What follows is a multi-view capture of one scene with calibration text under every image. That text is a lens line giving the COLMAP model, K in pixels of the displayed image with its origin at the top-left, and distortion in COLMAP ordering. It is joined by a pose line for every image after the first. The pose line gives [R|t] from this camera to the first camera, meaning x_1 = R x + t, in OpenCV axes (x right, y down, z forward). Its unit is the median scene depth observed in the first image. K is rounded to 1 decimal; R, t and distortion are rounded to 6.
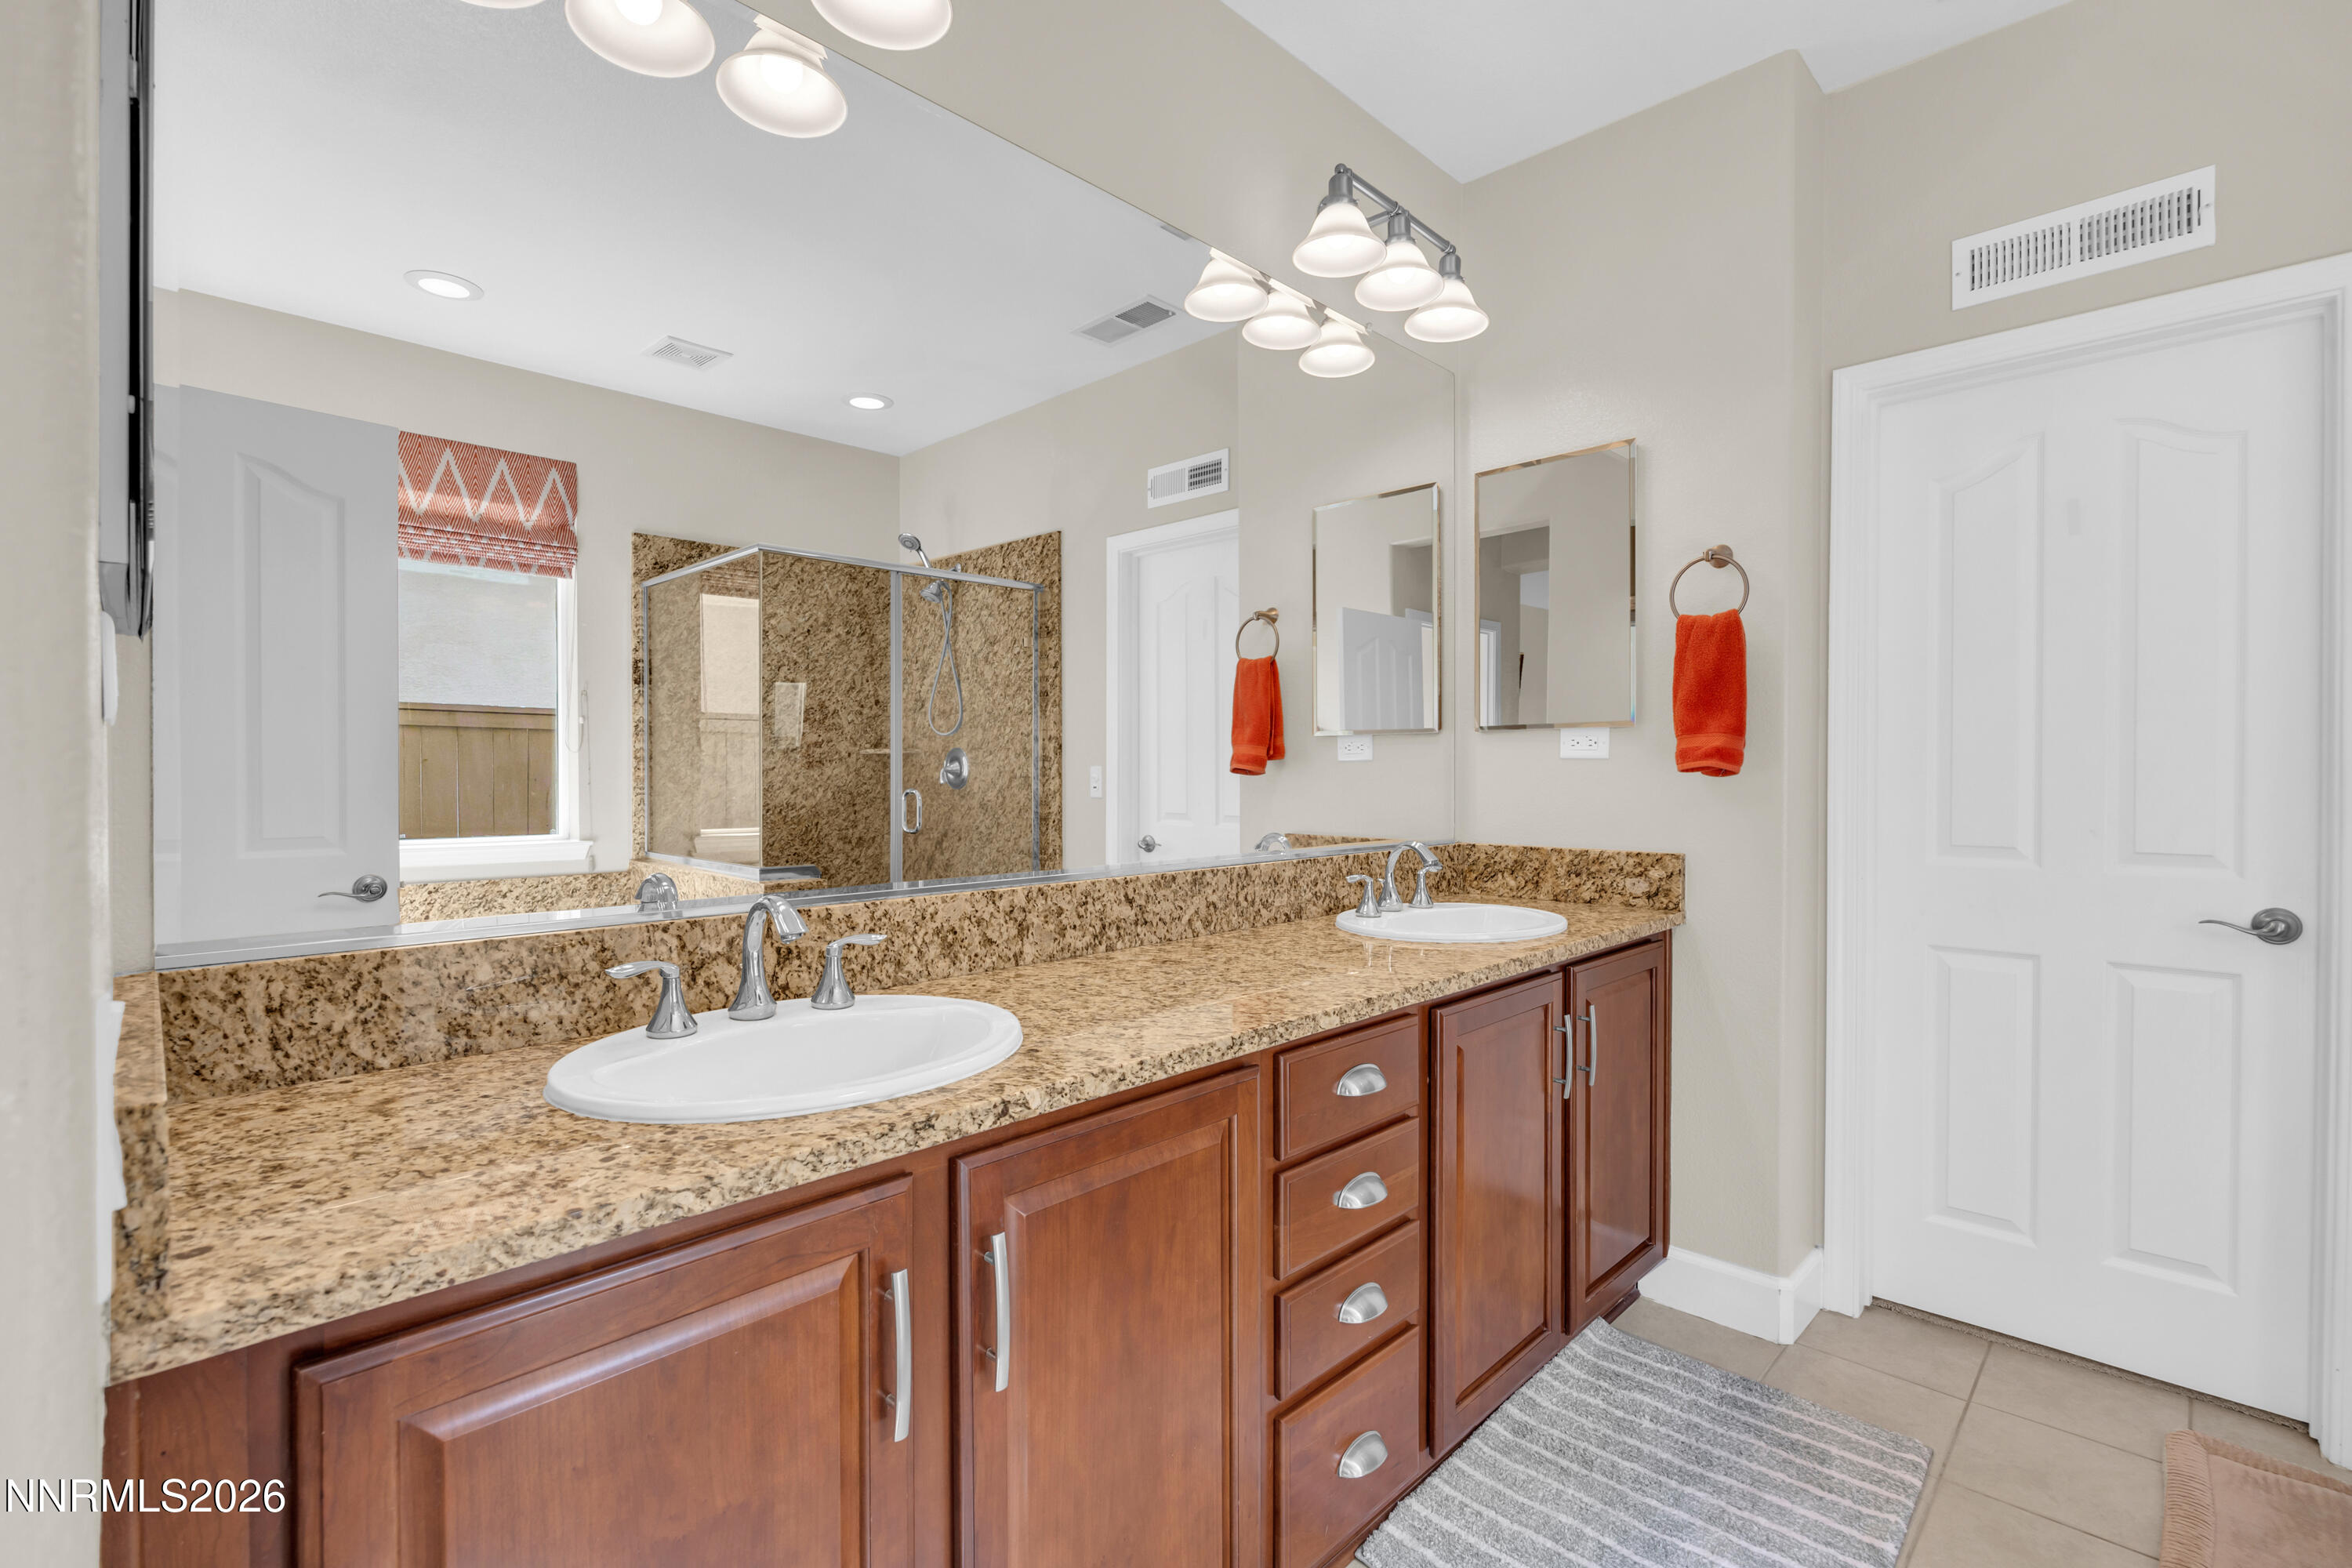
lens RADIAL K [[1031.5, 0, 1176.0], [0, 1031.5, 784.0], [0, 0, 1]] dist [-0.021710, 0.001207]
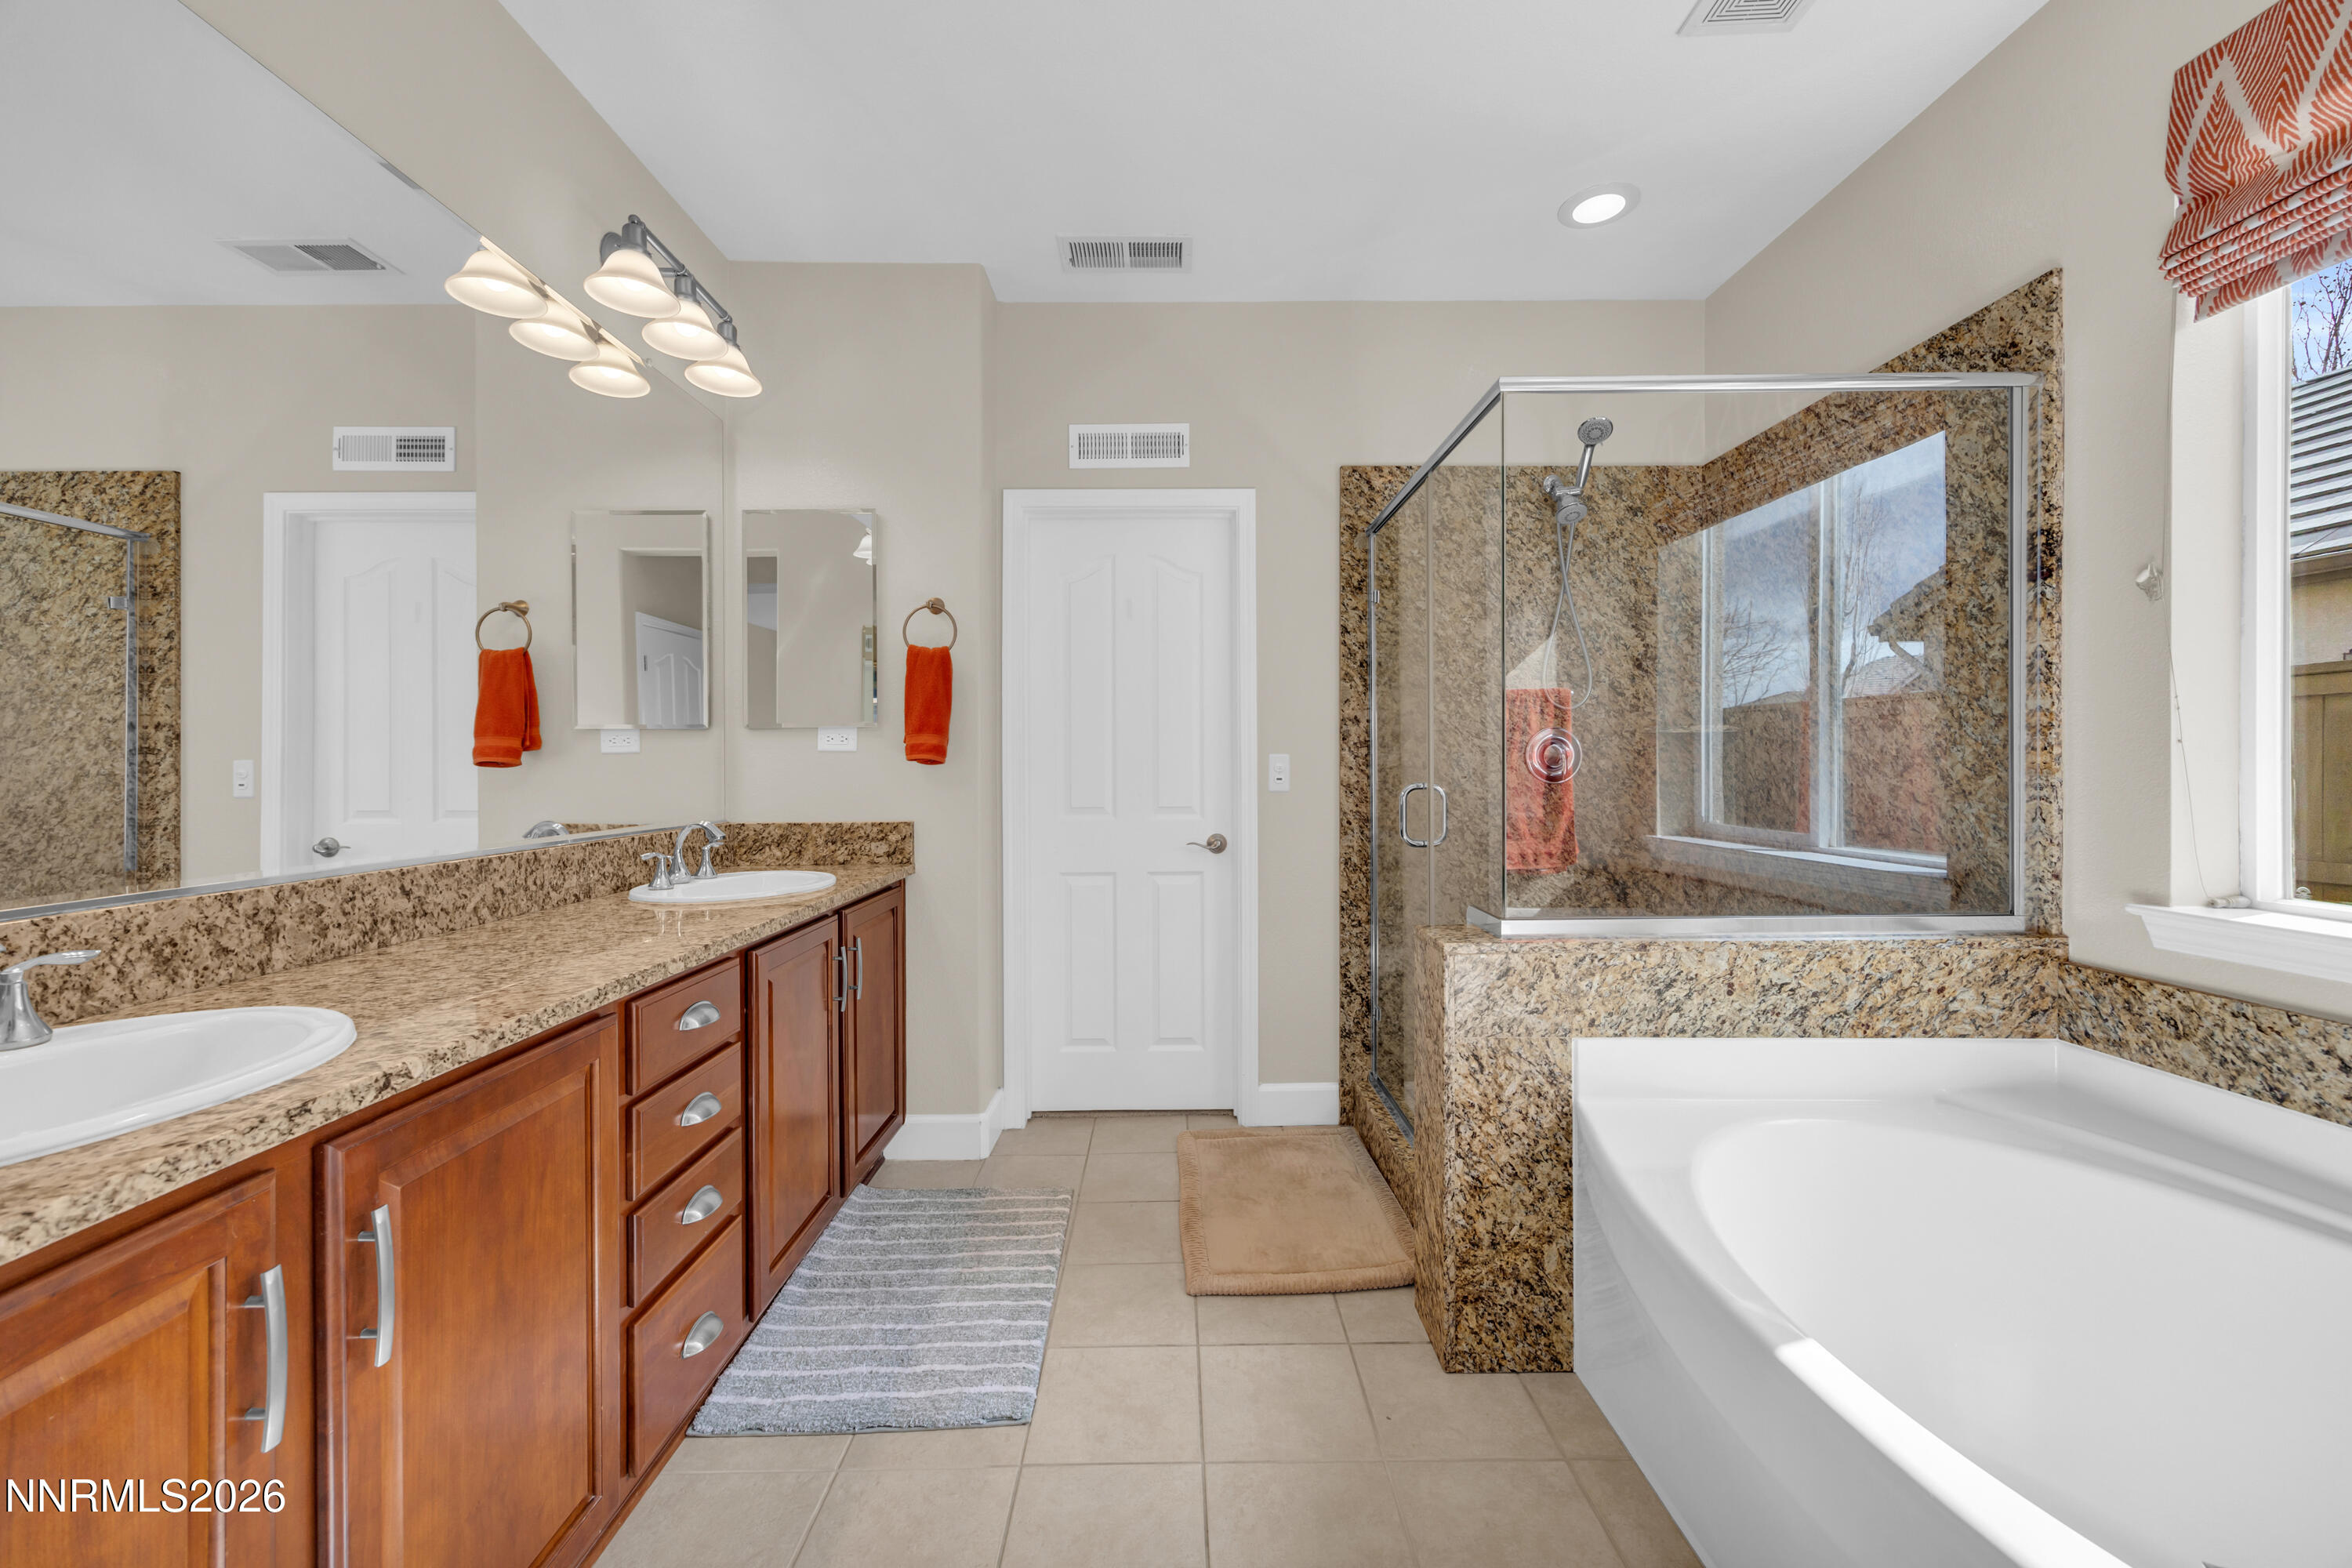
lens RADIAL K [[930.9, 0, 1176.0], [0, 930.9, 784.0], [0, 0, 1]] dist [-0.042951, 0.000144]
pose [[0.691275, -0.013425, 0.722467, -0.155682], [0.012181, 0.999902, 0.006925, 0.014200], [-0.722489, 0.004014, 0.691371, -0.106282]]
